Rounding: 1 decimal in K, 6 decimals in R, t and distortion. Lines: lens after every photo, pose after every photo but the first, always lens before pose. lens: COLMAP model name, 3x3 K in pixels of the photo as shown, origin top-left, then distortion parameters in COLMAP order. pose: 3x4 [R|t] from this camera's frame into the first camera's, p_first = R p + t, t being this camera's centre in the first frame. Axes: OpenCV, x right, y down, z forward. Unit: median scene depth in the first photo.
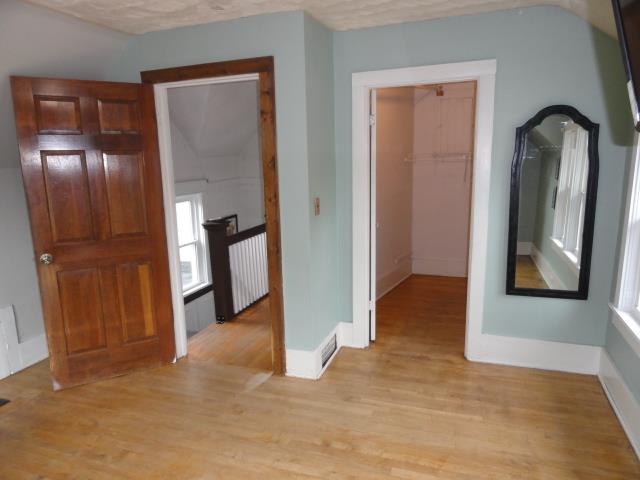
lens RADIAL K [[442.6, 0, 322.9], [0, 442.6, 240.8], [0, 0, 1]] dist [0.000562, 0.002218]
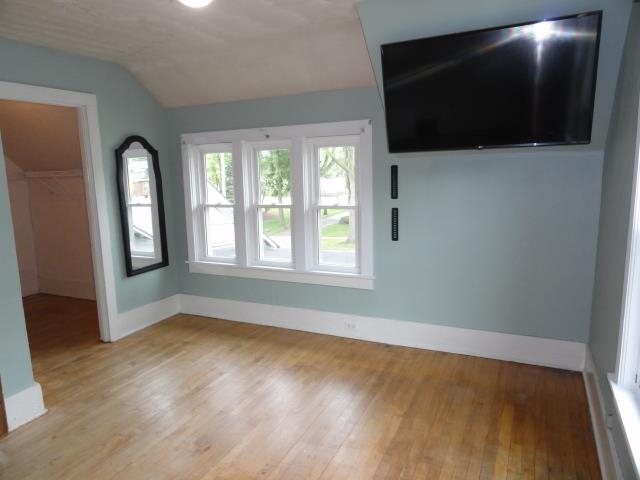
lens RADIAL K [[442.6, 0, 322.9], [0, 442.6, 240.8], [0, 0, 1]] dist [0.000562, 0.002218]
pose [[0.100820, -0.141818, 0.984745, -0.806756], [0.205134, 0.971484, 0.118906, -0.019774], [-0.973527, 0.190016, 0.127036, 0.268210]]
